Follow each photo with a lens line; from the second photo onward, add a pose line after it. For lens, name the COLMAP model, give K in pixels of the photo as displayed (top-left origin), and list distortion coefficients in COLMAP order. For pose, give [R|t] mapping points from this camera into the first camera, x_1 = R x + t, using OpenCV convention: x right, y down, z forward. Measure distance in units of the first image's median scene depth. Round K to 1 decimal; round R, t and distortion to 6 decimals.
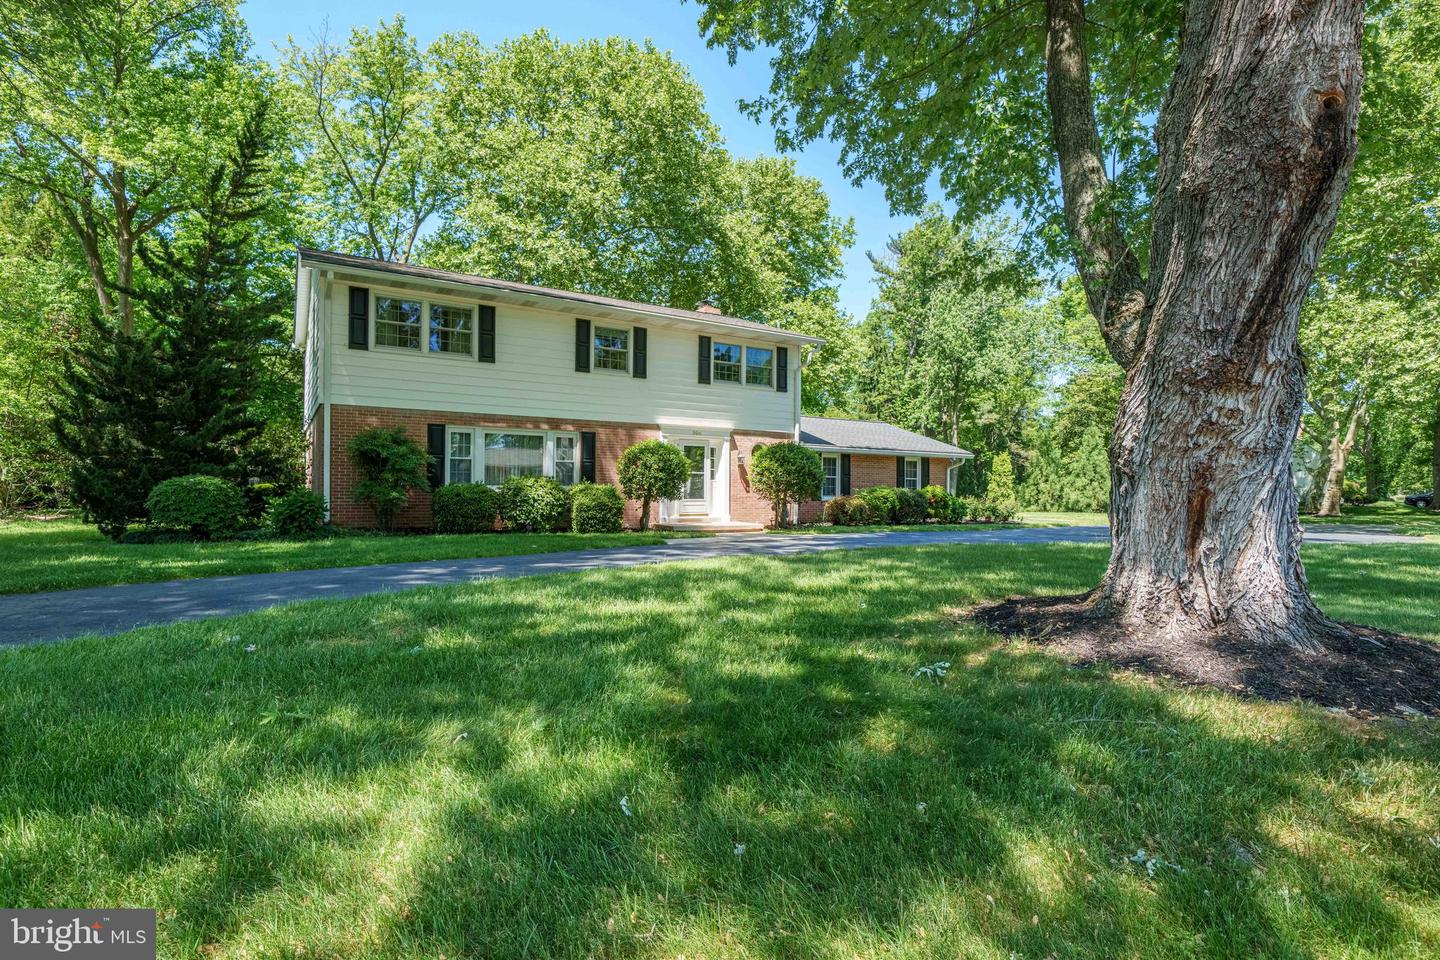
lens RADIAL K [[704.7, 0, 718.4], [0, 704.7, 485.4], [0, 0, 1]] dist [0.000508, 0.000006]
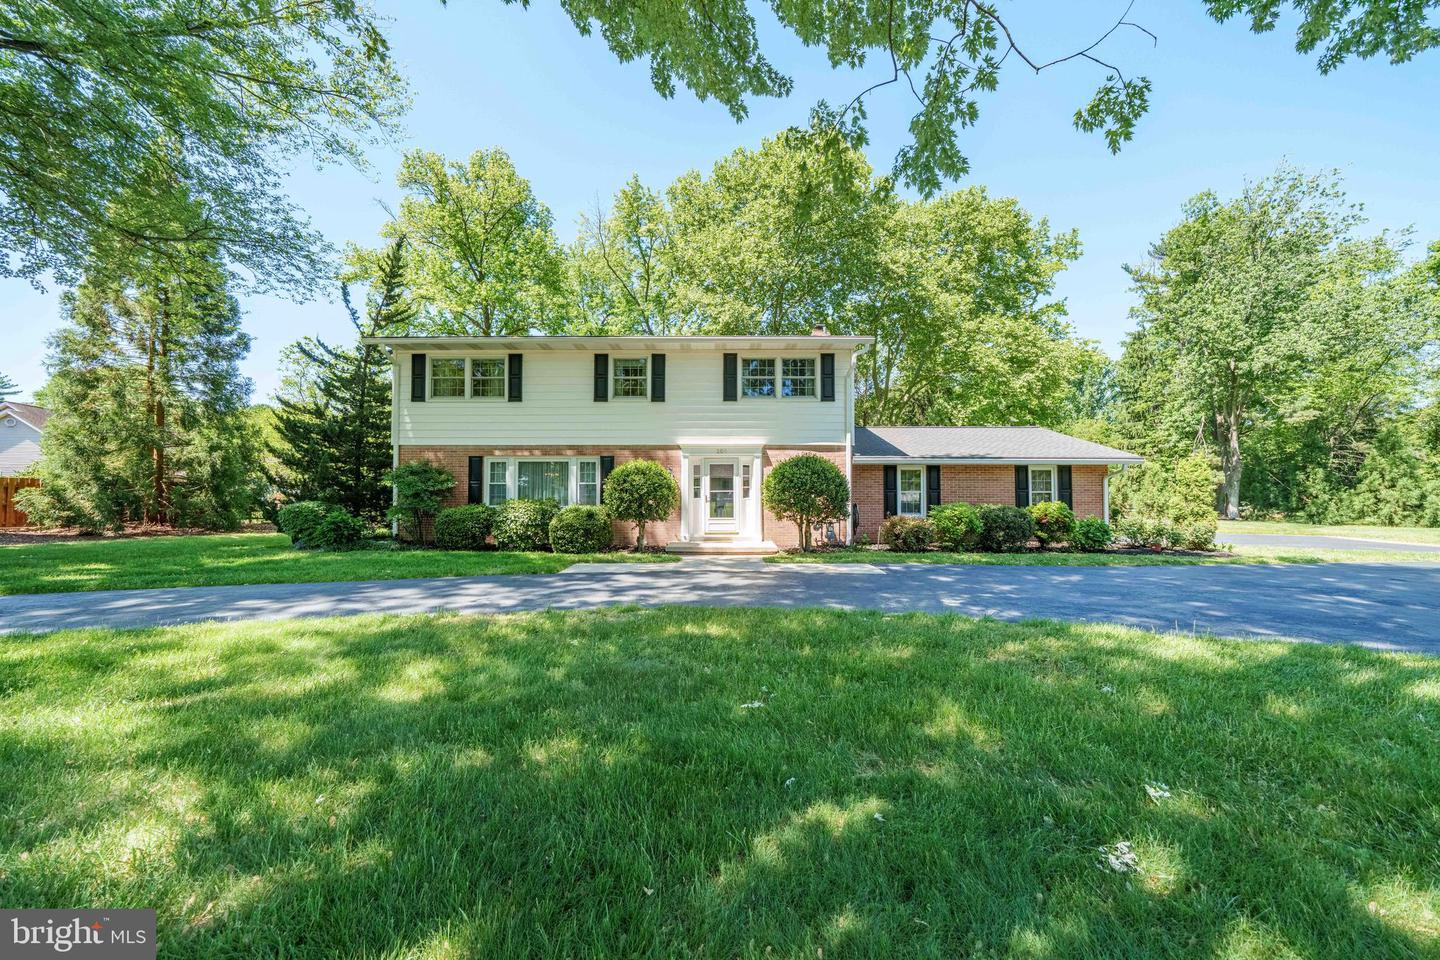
lens RADIAL K [[487.7, 0, 720.0], [0, 487.7, 480.0], [0, 0, 1]] dist [-0.008204, -0.000030]
pose [[0.846973, -0.024838, -0.531056, 0.325517], [0.009675, 0.999463, -0.031315, -0.012356], [0.531548, 0.021385, 0.846758, 0.412220]]
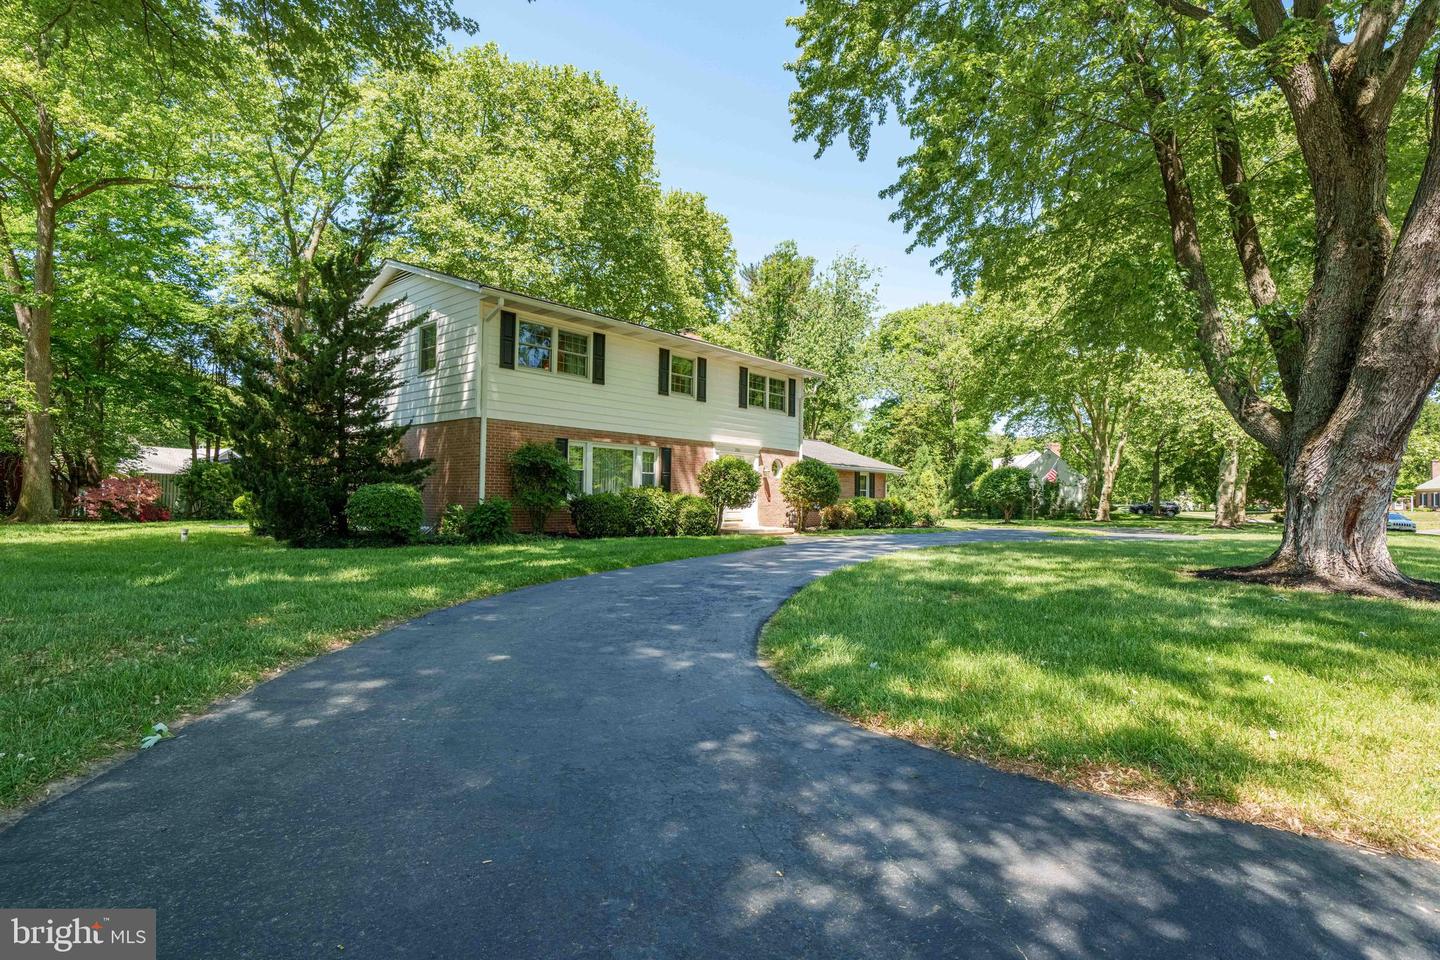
lens RADIAL K [[699.0, 0, 720.0], [0, 699.0, 480.0], [0, 0, 1]] dist [-0.001260, 0.000185]
pose [[0.958226, 0.015596, 0.285588, -0.381452], [-0.011180, 0.999792, -0.017086, -0.004912], [-0.285795, 0.013179, 0.958200, -0.094333]]
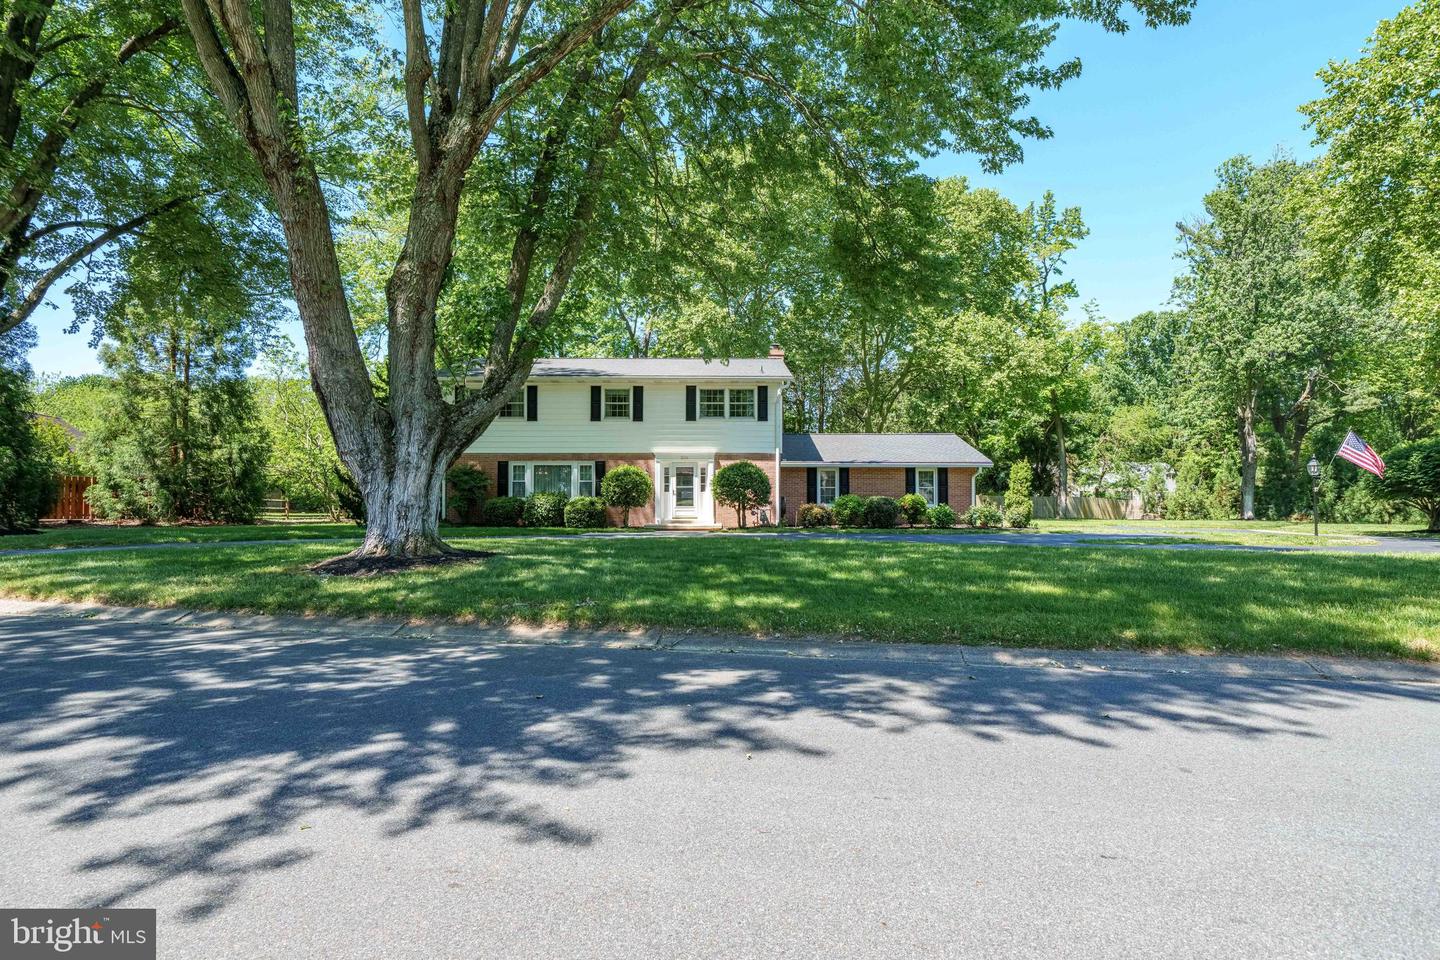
lens RADIAL K [[704.7, 0, 718.4], [0, 704.7, 485.4], [0, 0, 1]] dist [0.000508, 0.000006]
pose [[0.852708, -0.017655, -0.522090, 0.717978], [0.009988, 0.999797, -0.017496, 0.002828], [0.522293, 0.009704, 0.852711, -0.116491]]
